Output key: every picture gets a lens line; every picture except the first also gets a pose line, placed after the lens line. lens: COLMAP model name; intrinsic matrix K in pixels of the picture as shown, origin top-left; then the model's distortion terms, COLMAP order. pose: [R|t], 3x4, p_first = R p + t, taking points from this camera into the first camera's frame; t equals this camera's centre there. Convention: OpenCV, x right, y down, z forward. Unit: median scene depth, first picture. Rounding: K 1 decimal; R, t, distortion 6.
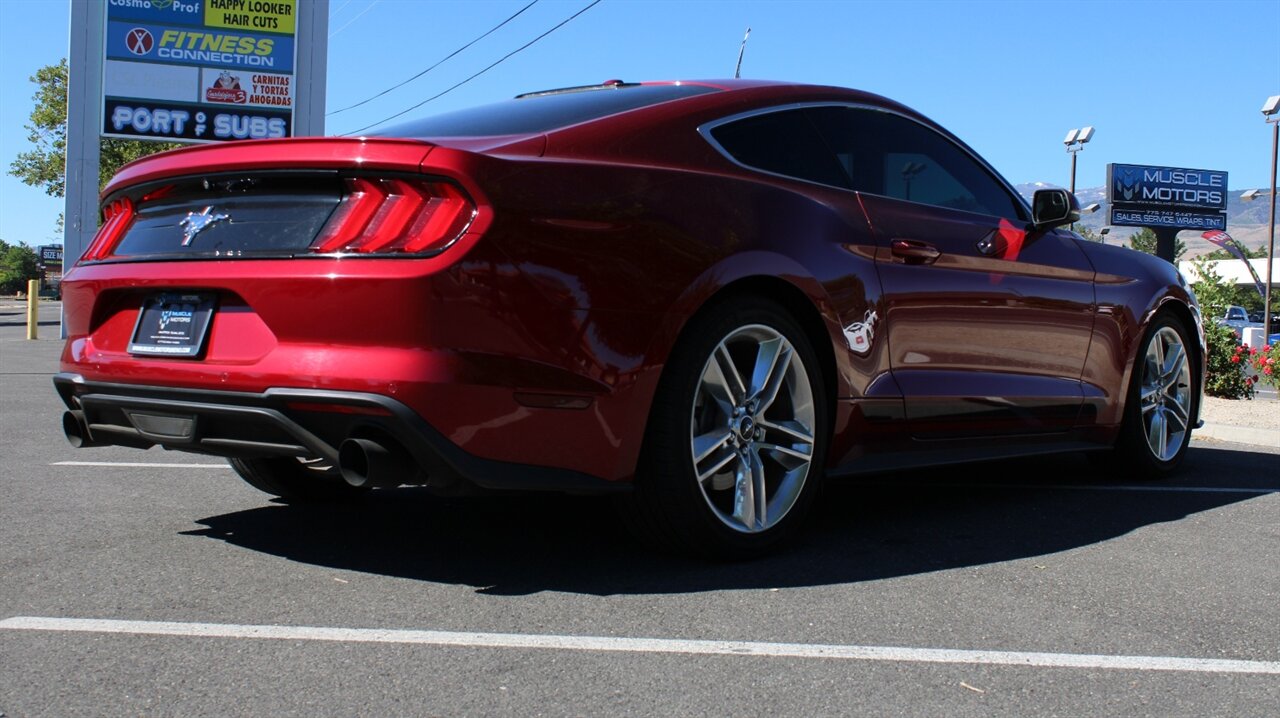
lens RADIAL K [[1713.5, 0, 611.2], [0, 1713.5, 359.4], [0, 0, 1]] dist [-0.080922, 0.058091]
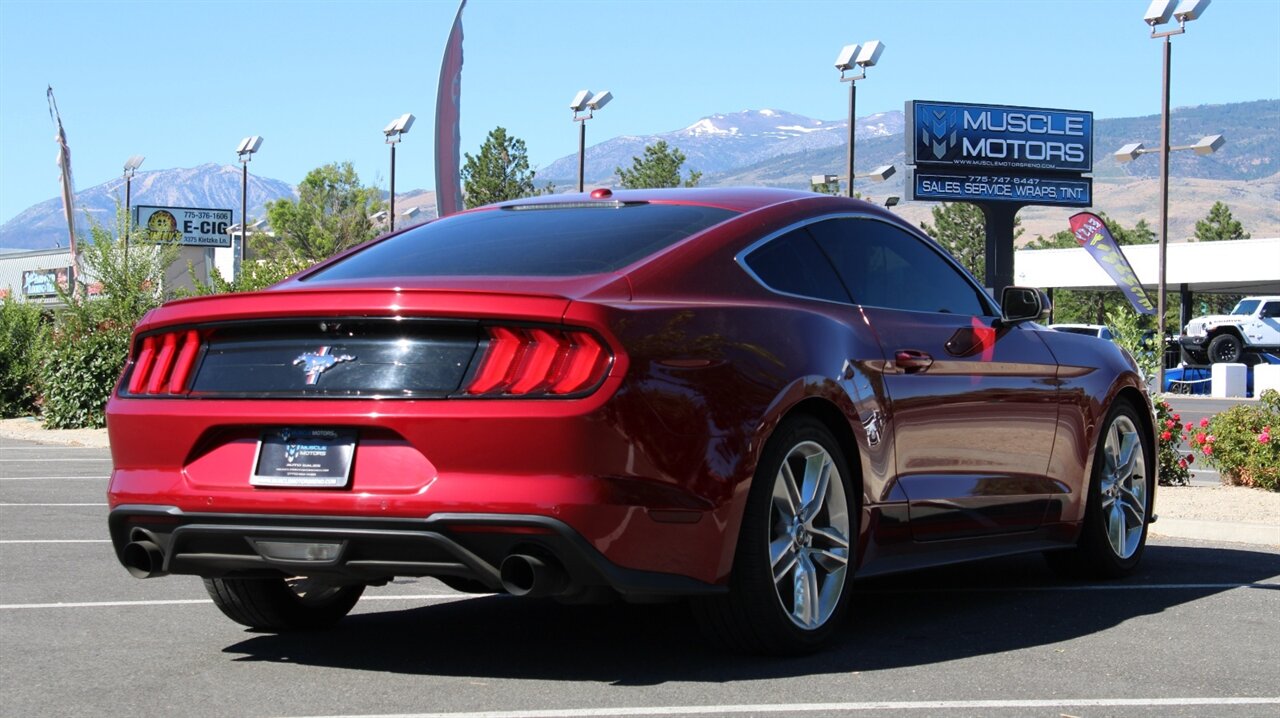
lens RADIAL K [[3377.3, 0, 640.0], [0, 3377.3, 359.0], [0, 0, 1]] dist [0.075910, 0.554015]
pose [[0.974140, -0.021937, 0.224878, -0.398360], [0.025457, 0.999594, -0.012768, -0.037750], [-0.224507, 0.018163, 0.974303, -0.862298]]
